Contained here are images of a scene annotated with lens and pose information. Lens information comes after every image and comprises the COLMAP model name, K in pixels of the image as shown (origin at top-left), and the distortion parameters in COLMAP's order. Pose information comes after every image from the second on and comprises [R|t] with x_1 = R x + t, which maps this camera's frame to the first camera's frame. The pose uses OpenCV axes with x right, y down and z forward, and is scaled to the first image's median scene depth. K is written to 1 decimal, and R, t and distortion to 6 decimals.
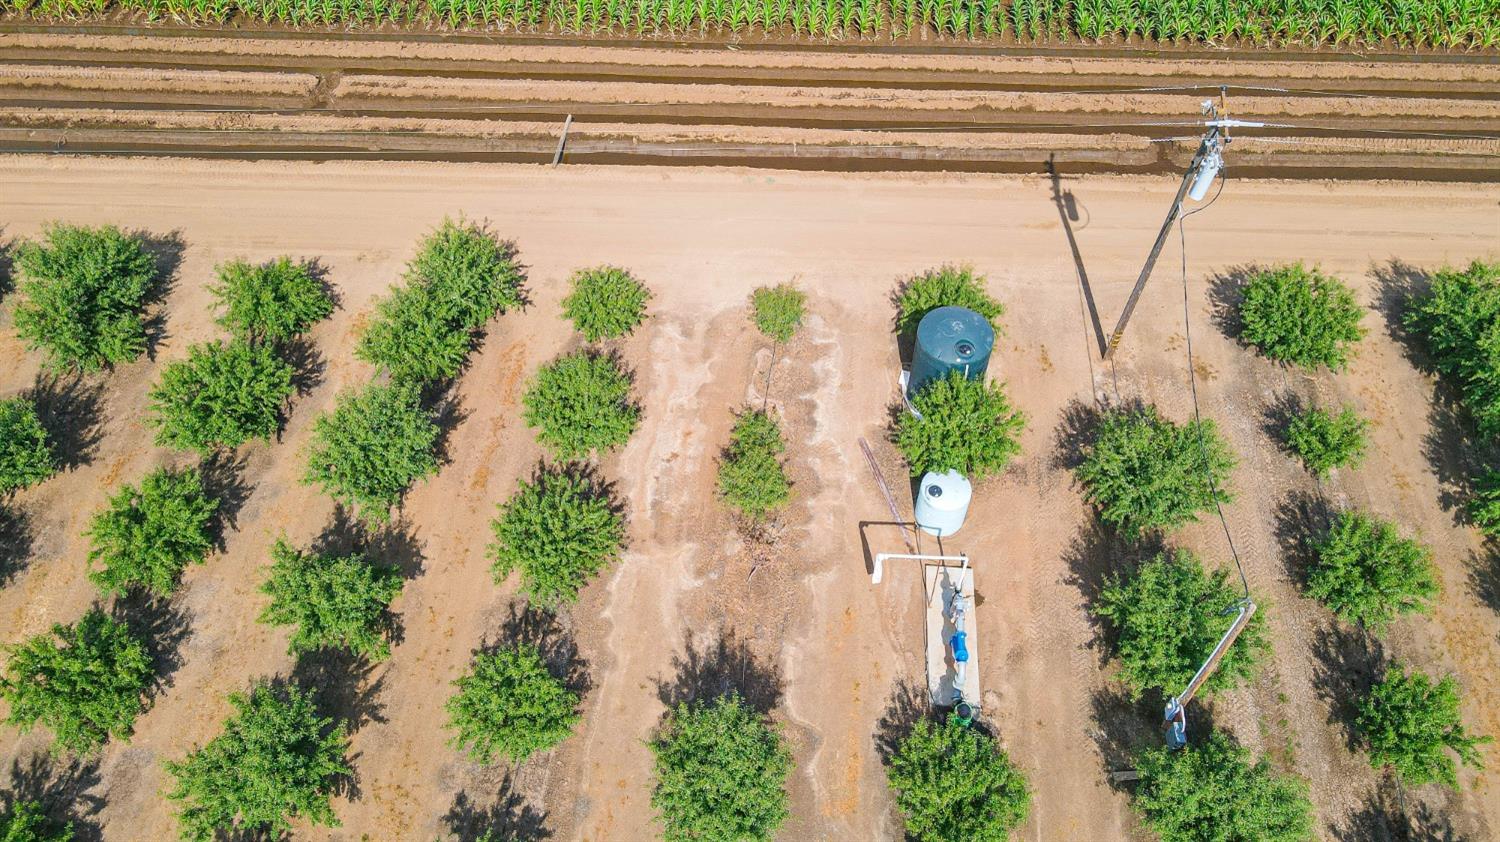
lens RADIAL K [[1112.7, 0, 754.1], [0, 1112.7, 421.7], [0, 0, 1]] dist [-0.010362, 0.048704]
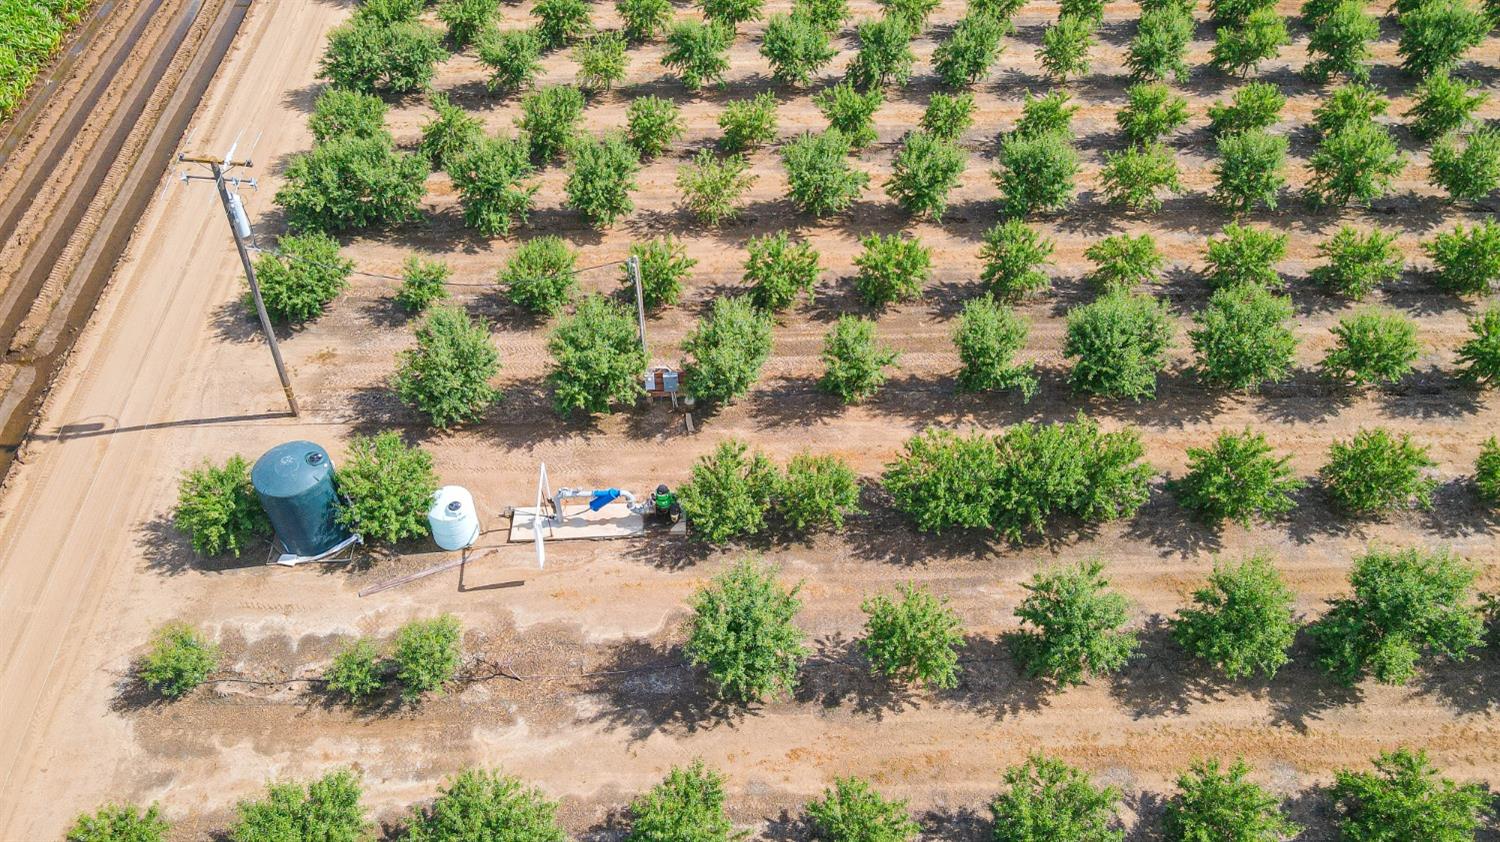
lens RADIAL K [[1112.7, 0, 754.1], [0, 1112.7, 421.7], [0, 0, 1]] dist [-0.010362, 0.048704]
pose [[-0.109833, -0.712288, 0.693241, -0.487387], [0.794874, 0.355799, 0.491510, -0.231697], [-0.596751, 0.605023, 0.527101, 0.168749]]
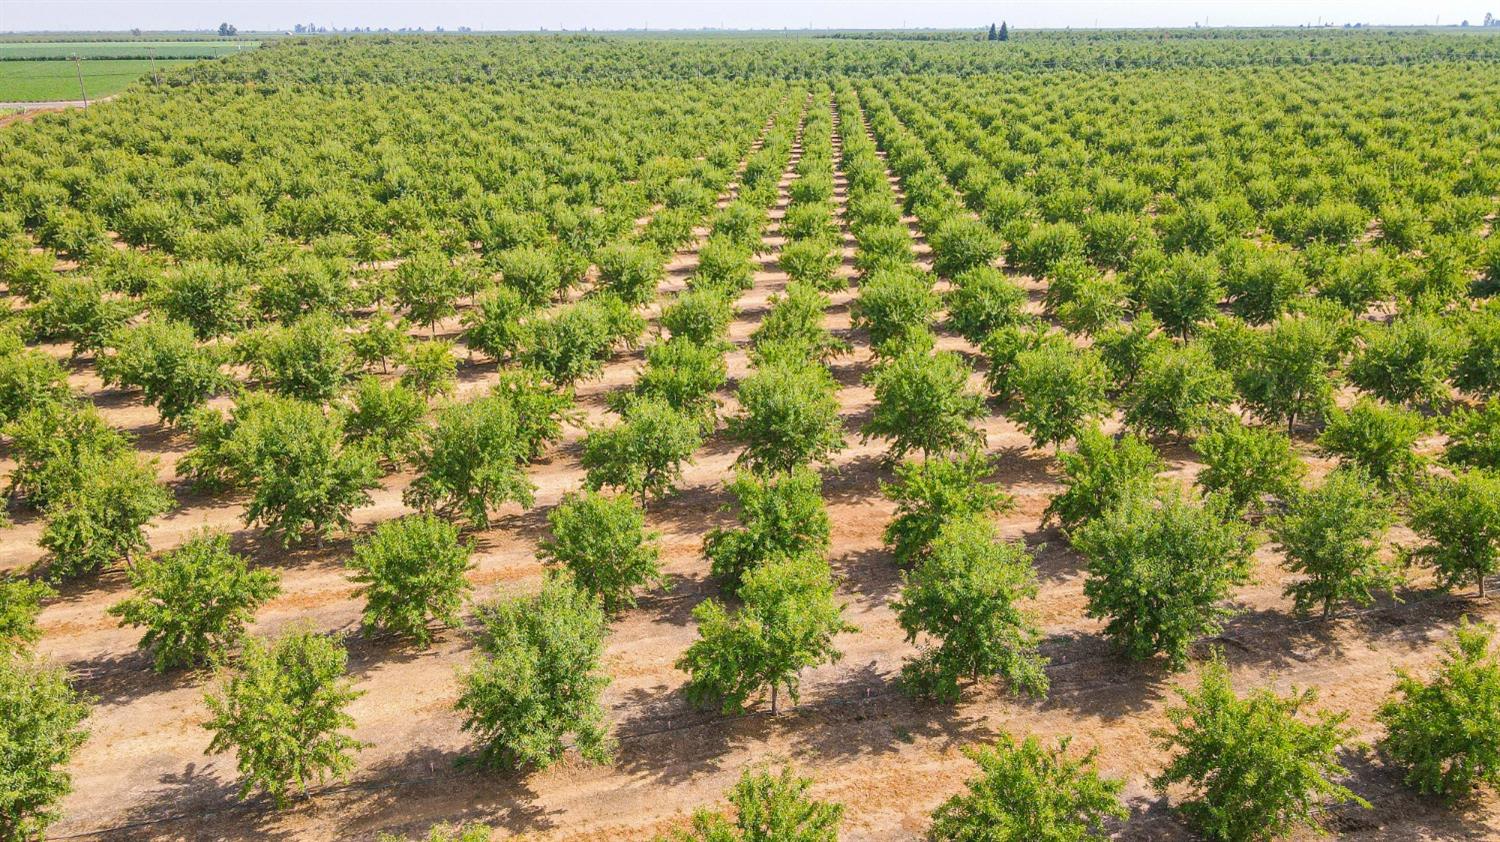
lens RADIAL K [[1112.7, 0, 754.1], [0, 1112.7, 421.7], [0, 0, 1]] dist [-0.010362, 0.048704]
pose [[-0.354640, -0.316216, 0.879908, 0.334179], [0.748023, 0.468663, 0.469911, 0.501702], [-0.560974, 0.824841, 0.070330, 0.115452]]
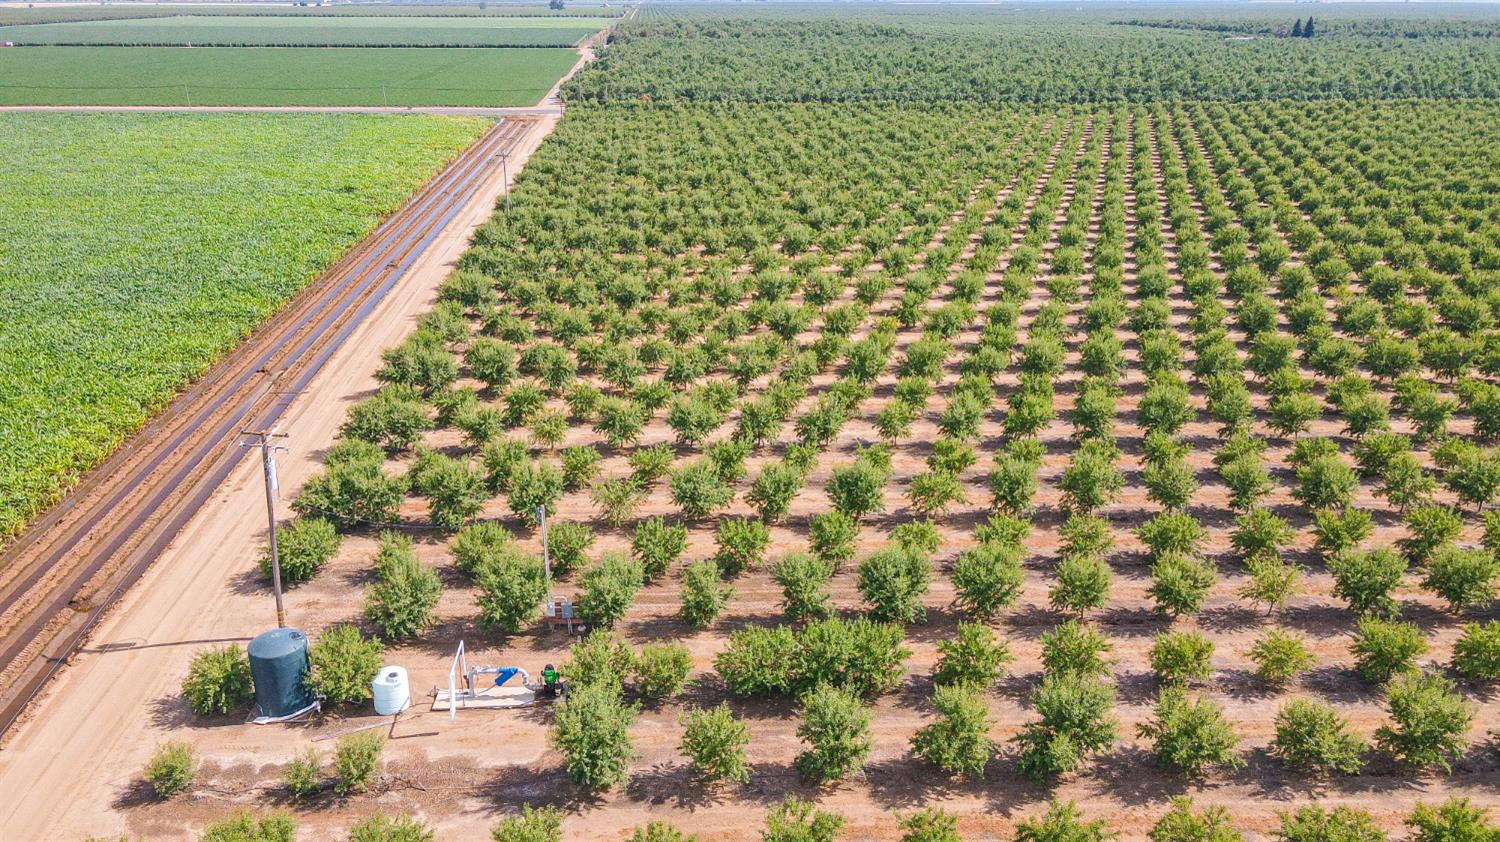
lens RADIAL K [[1112.7, 0, 754.1], [0, 1112.7, 421.7], [0, 0, 1]] dist [-0.010362, 0.048704]
pose [[-0.118394, -0.362313, 0.924506, -0.977355], [0.791049, 0.528350, 0.308363, -0.164645], [-0.600187, 0.767838, 0.224054, 0.103273]]
